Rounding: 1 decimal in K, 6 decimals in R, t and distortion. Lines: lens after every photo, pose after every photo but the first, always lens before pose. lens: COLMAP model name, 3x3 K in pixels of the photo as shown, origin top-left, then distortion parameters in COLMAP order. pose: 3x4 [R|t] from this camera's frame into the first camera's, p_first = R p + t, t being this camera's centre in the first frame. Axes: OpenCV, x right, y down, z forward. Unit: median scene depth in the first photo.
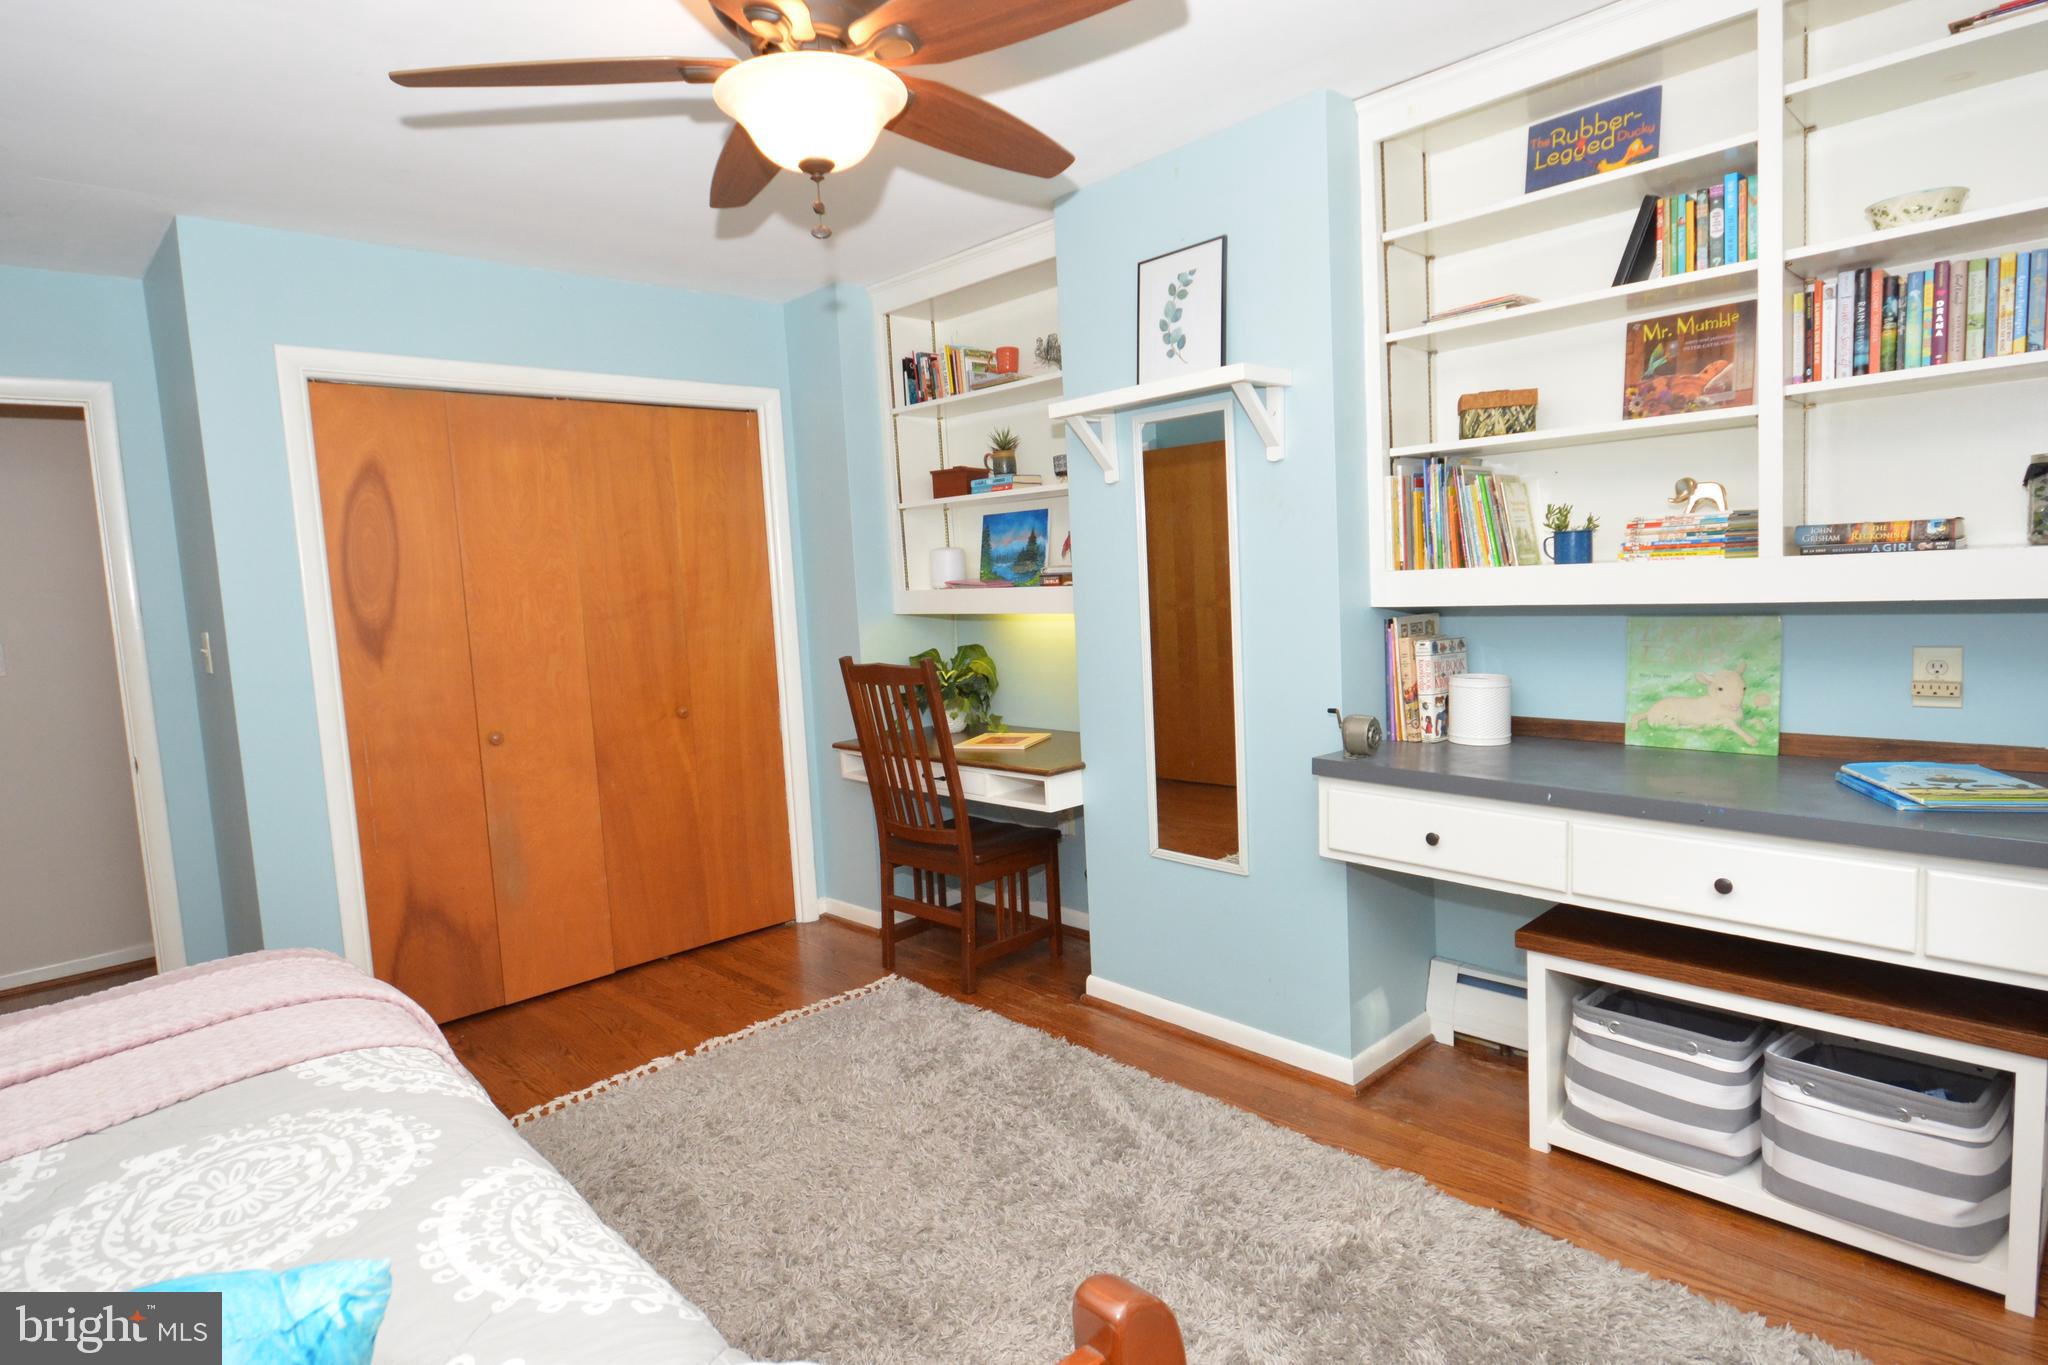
lens RADIAL K [[1094.9, 0, 1023.4], [0, 1094.9, 681.3], [0, 0, 1]] dist [0.001667, 0.000190]
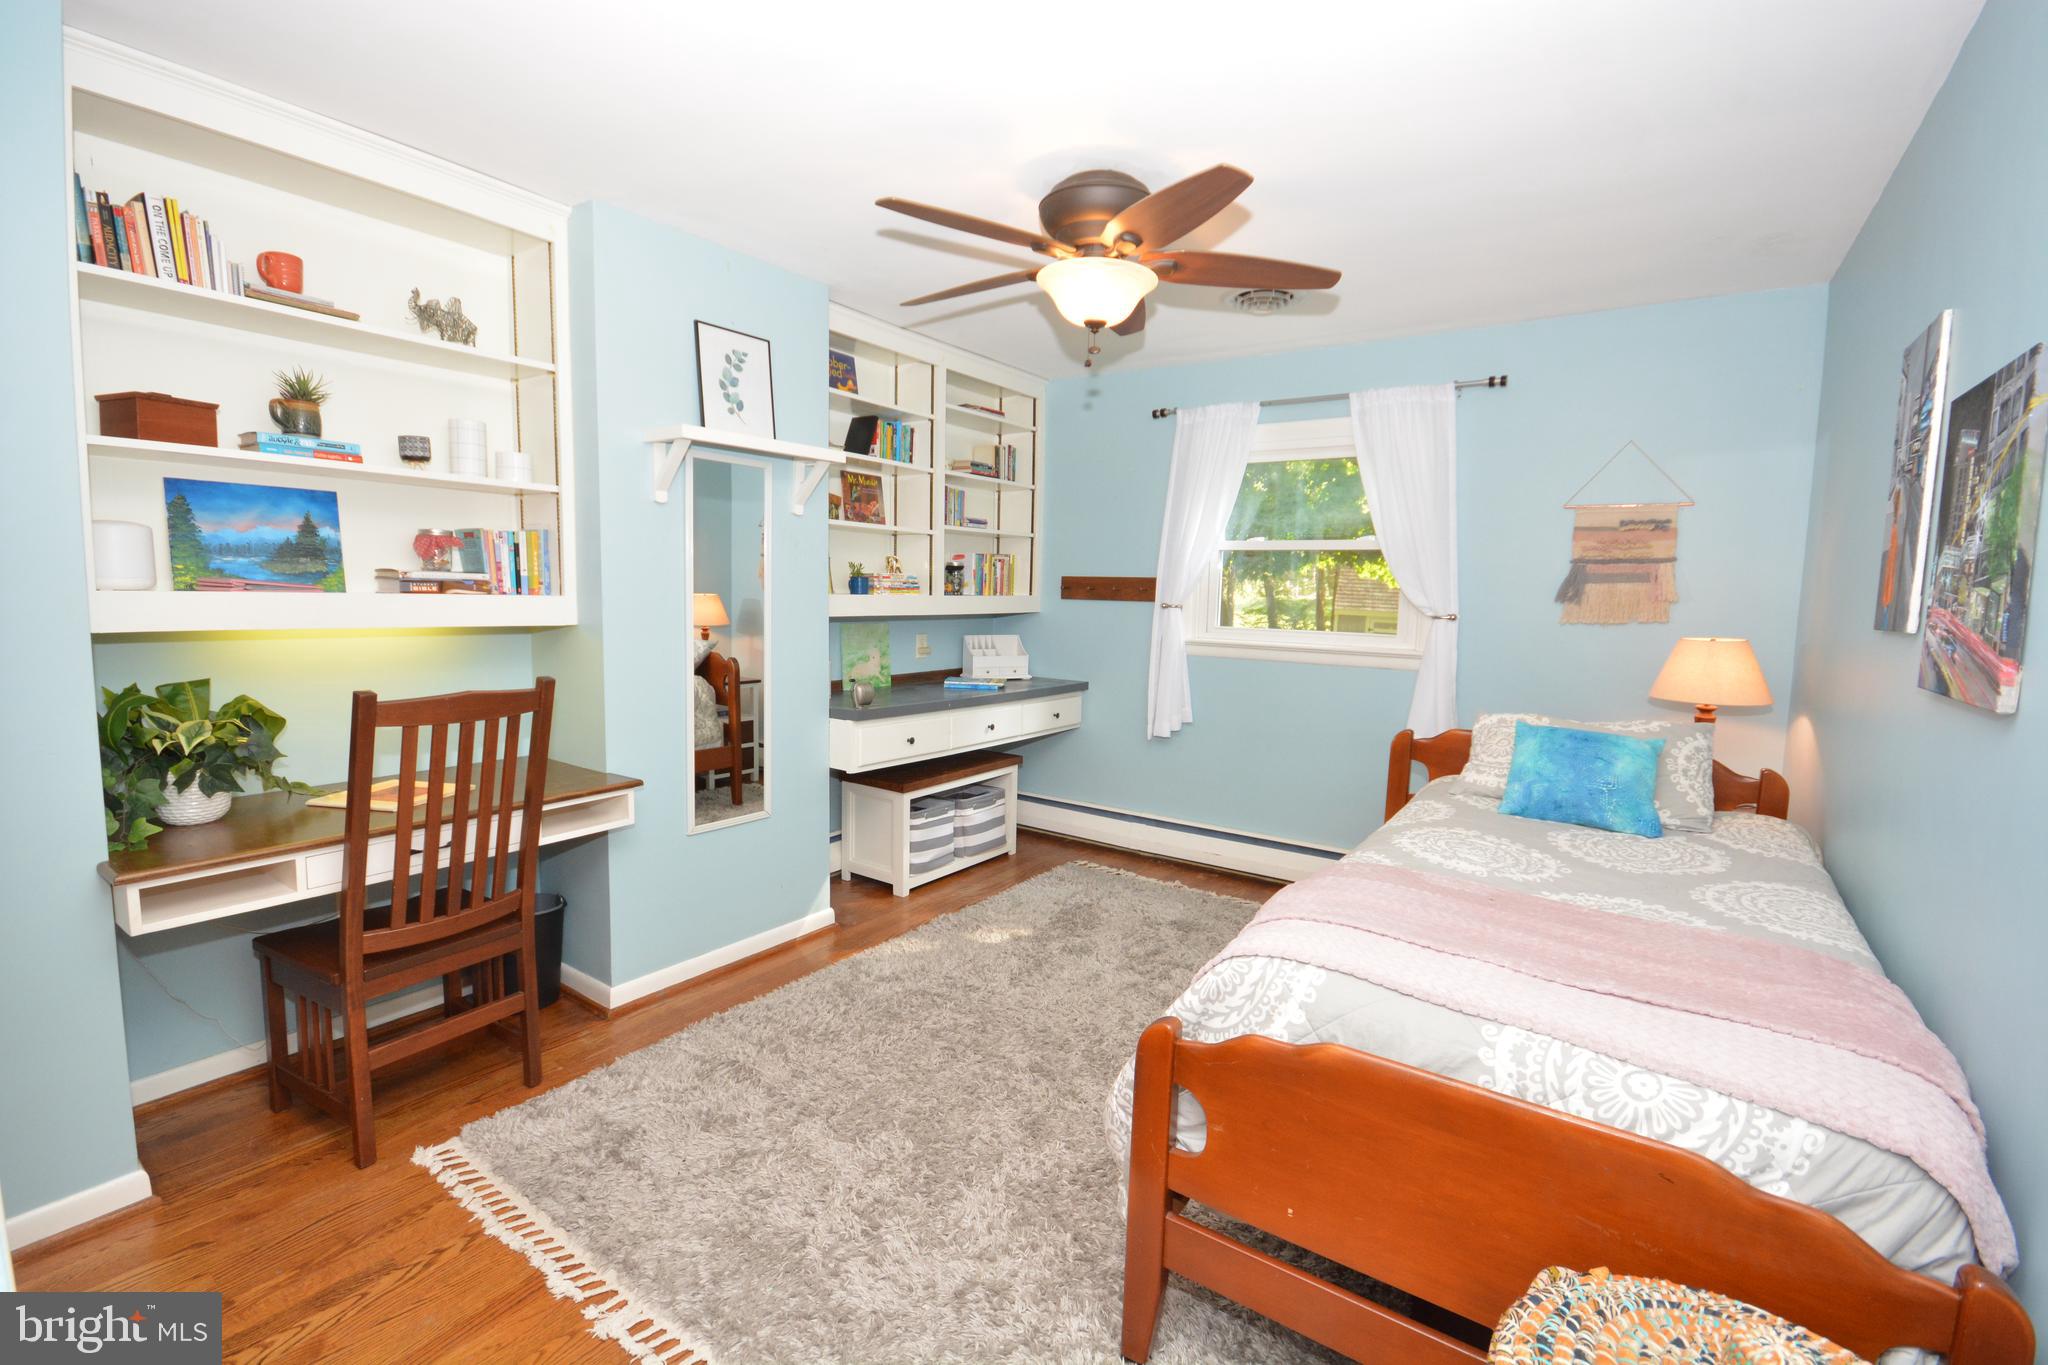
lens RADIAL K [[905.6, 0, 1021.1], [0, 905.6, 681.9], [0, 0, 1]] dist [0.002209, -0.003951]
pose [[-0.205465, -0.055846, 0.977070, -0.943746], [0.085697, 0.993509, 0.074807, -0.043978], [-0.974905, 0.099103, -0.199345, 0.911520]]
